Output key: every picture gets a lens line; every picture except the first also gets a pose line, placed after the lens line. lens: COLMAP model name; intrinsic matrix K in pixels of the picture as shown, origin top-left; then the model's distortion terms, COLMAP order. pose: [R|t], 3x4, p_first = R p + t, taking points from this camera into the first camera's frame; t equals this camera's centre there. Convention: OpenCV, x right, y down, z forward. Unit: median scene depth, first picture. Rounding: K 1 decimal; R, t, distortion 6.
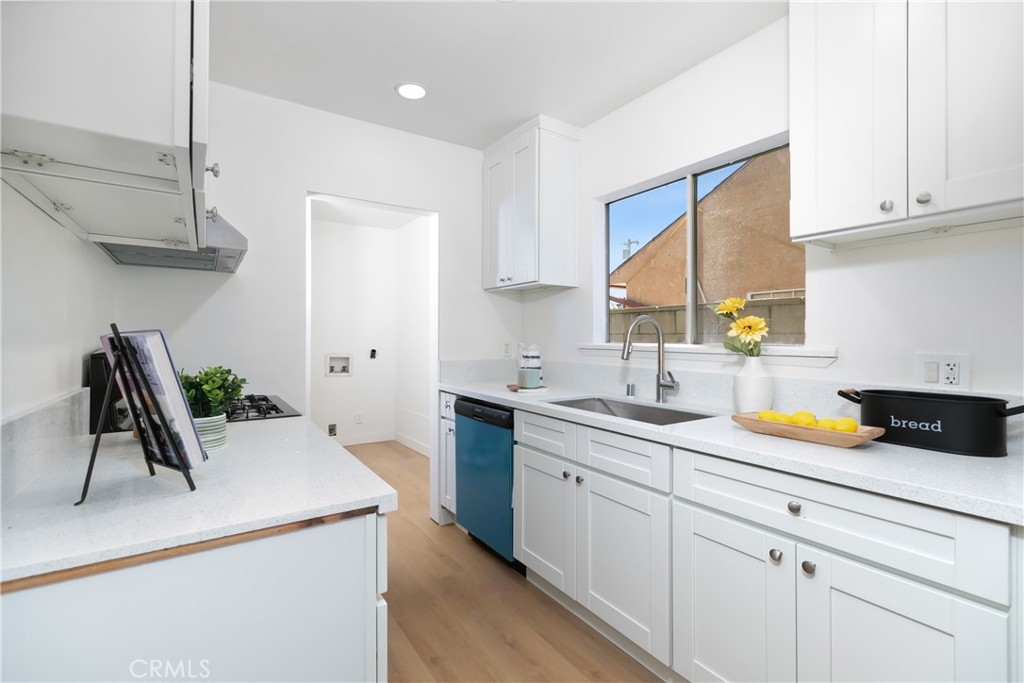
lens RADIAL K [[458.1, 0, 510.7], [0, 458.1, 337.4], [0, 0, 1]] dist [-0.000971, -0.000276]
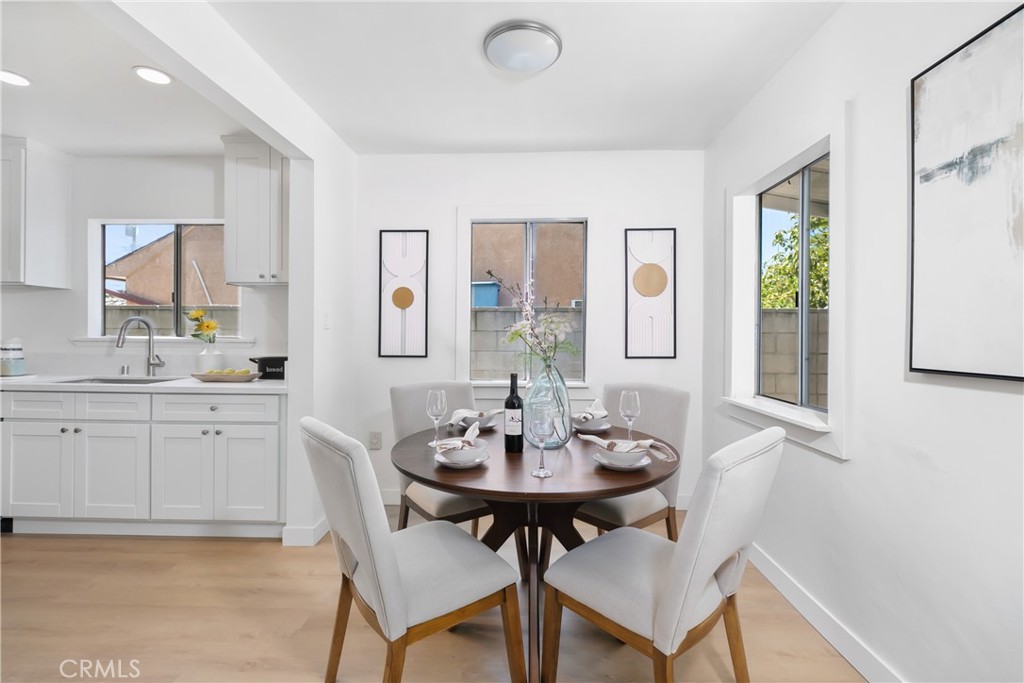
lens RADIAL K [[462.5, 0, 504.9], [0, 462.5, 329.3], [0, 0, 1]] dist [0.012347, -0.000088]
pose [[0.603948, 0.006363, 0.796998, -0.175073], [-0.005323, 0.999978, -0.003949, -0.008288], [-0.797006, -0.001858, 0.603969, -0.793826]]
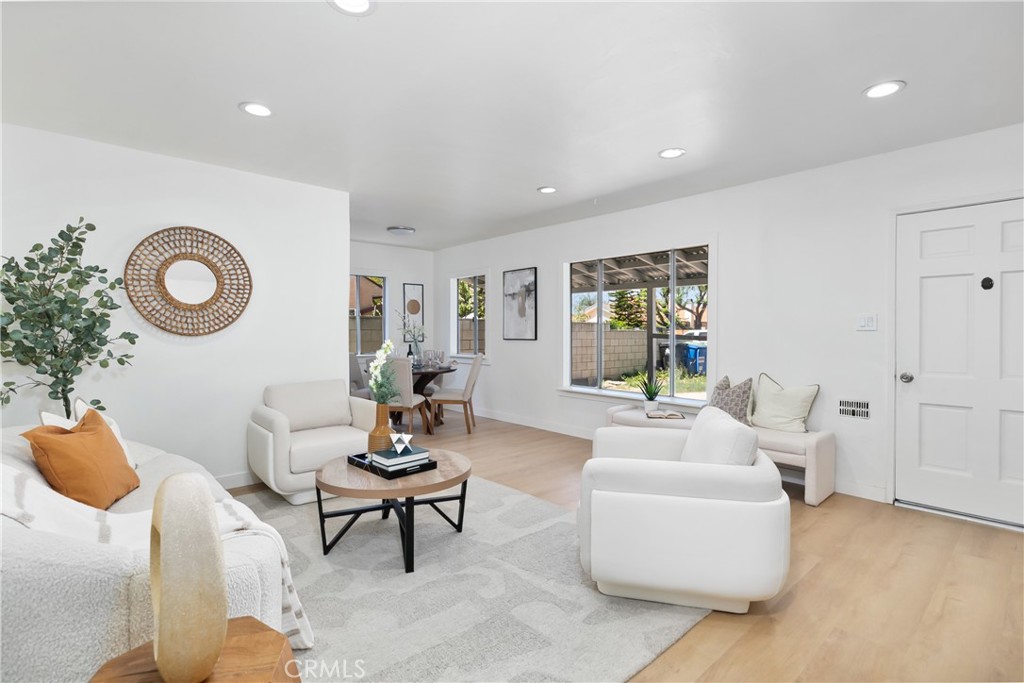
lens RADIAL K [[482.4, 0, 511.5], [0, 482.4, 331.0], [0, 0, 1]] dist [0.000643, 0.000020]
pose [[-0.135835, -0.004798, 0.990720, -2.176124], [-0.003751, 0.999984, 0.004329, -0.018880], [-0.990724, -0.003128, -0.135851, -0.509028]]
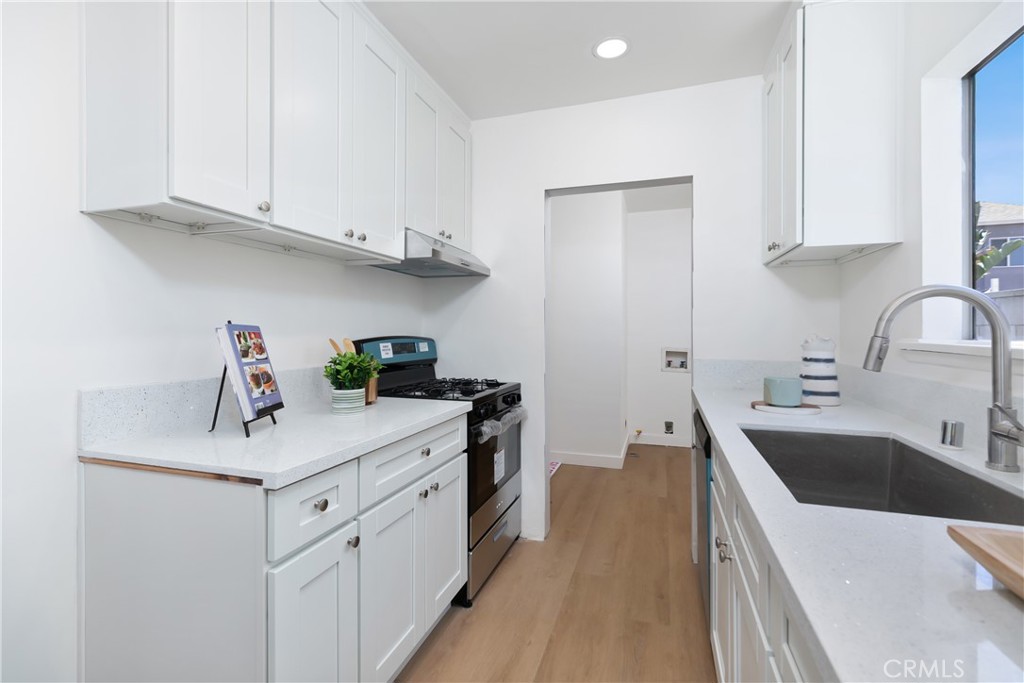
lens RADIAL K [[462.5, 0, 504.9], [0, 462.5, 329.3], [0, 0, 1]] dist [0.012347, -0.000088]
pose [[0.604197, -0.003998, -0.796825, 0.393714], [0.000365, 0.999989, -0.004741, 0.003713], [0.796835, 0.002574, 0.604191, 0.323239]]
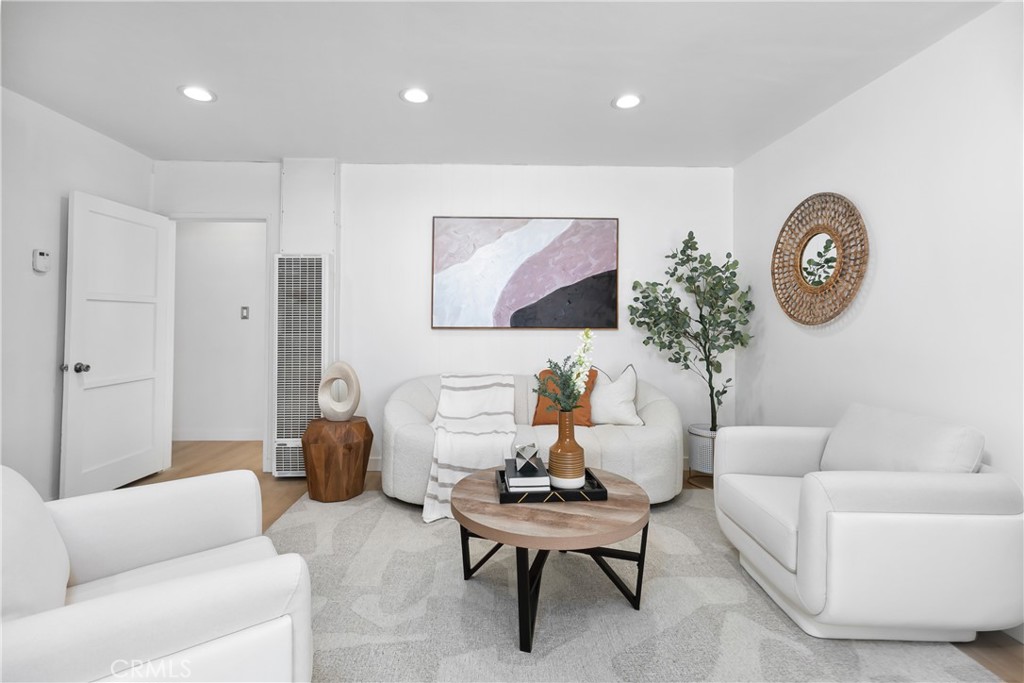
lens RADIAL K [[468.4, 0, 506.9], [0, 468.4, 301.9], [0, 0, 1]] dist [0.002212, 0.000149]
pose [[0.844454, -0.025688, -0.535011, -0.516590], [0.005045, 0.999186, -0.040011, -0.007639], [0.535604, 0.031089, 0.843897, -1.207869]]
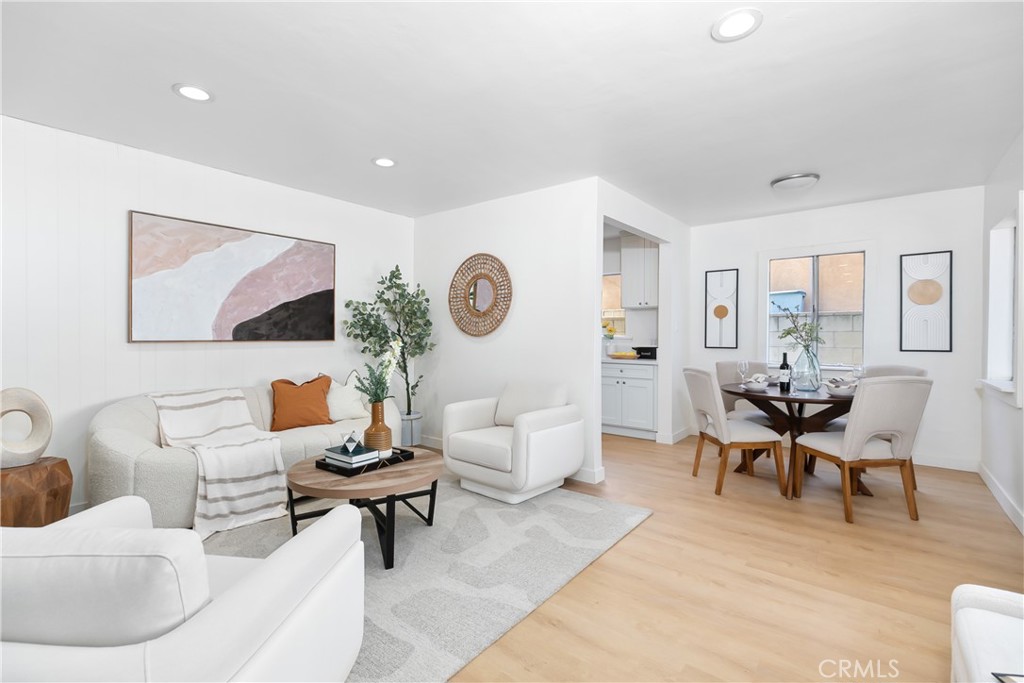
lens RADIAL K [[462.5, 0, 504.9], [0, 462.5, 329.3], [0, 0, 1]] dist [0.012347, -0.000088]
pose [[0.957603, -0.000860, 0.288089, -0.951935], [0.002342, 0.999986, -0.004800, -0.012181], [-0.288081, 0.005272, 0.957591, -1.614171]]
